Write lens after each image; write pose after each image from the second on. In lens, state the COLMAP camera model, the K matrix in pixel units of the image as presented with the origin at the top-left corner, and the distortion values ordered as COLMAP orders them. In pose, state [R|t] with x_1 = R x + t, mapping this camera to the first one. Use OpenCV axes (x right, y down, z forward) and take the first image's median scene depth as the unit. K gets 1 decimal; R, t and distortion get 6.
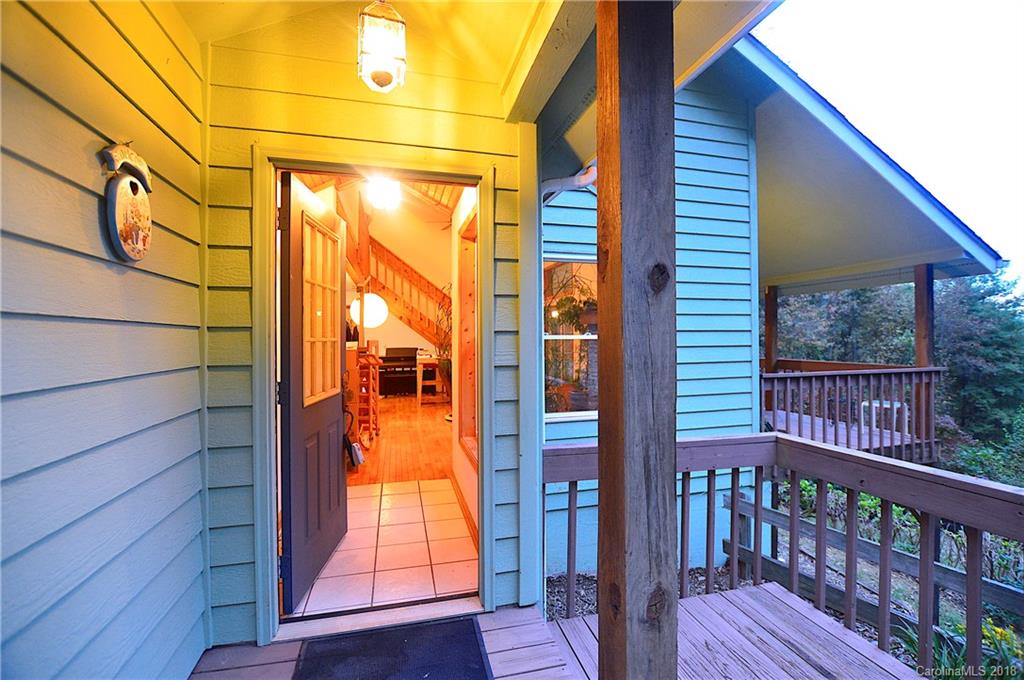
lens RADIAL K [[456.0, 0, 519.7], [0, 456.0, 334.7], [0, 0, 1]] dist [-0.031559, 0.002302]
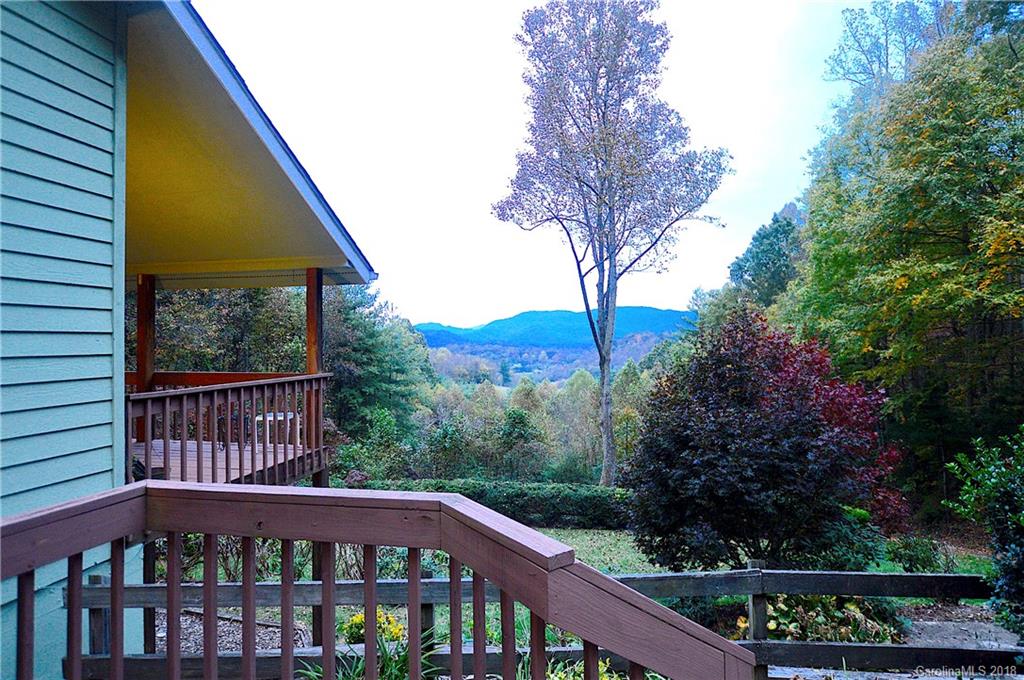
lens RADIAL K [[548.7, 0, 520.0], [0, 548.7, 336.5], [0, 0, 1]] dist [-0.010426, 0.000976]
pose [[0.448917, 0.011713, 0.893497, 0.038280], [-0.004976, 0.999931, -0.010608, 0.001541], [-0.893559, 0.000316, 0.448945, 0.056986]]
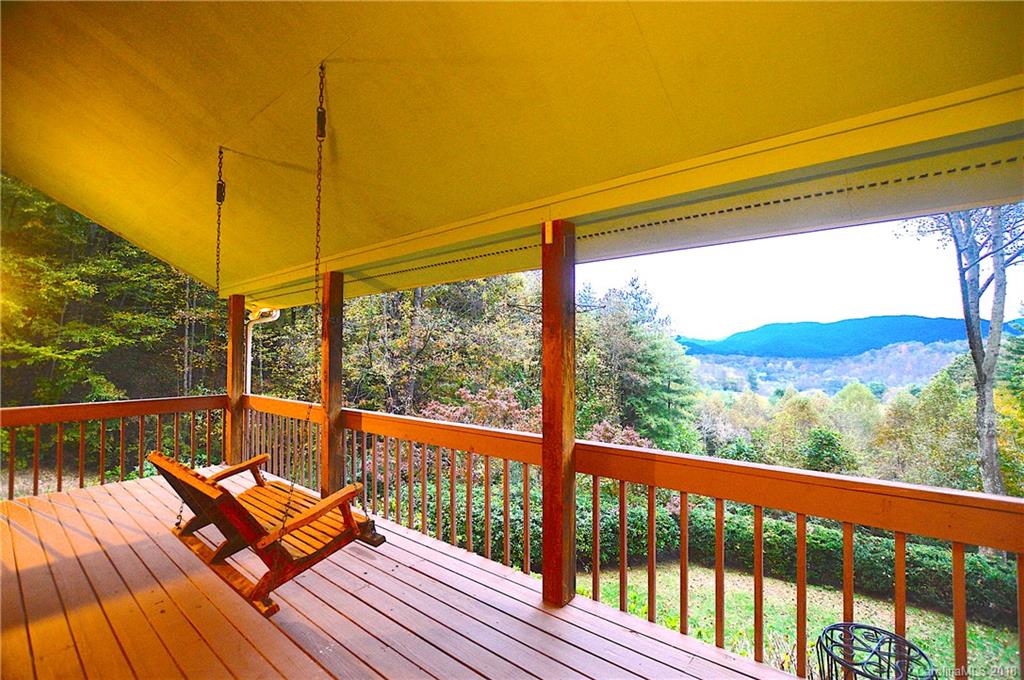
lens RADIAL K [[456.0, 0, 521.9], [0, 456.0, 339.2], [0, 0, 1]] dist [-0.031559, 0.002302]
pose [[0.816012, 0.020787, 0.577661, 0.544885], [-0.007024, 0.999636, -0.026051, -0.021205], [-0.577992, 0.017200, 0.815861, 1.188060]]
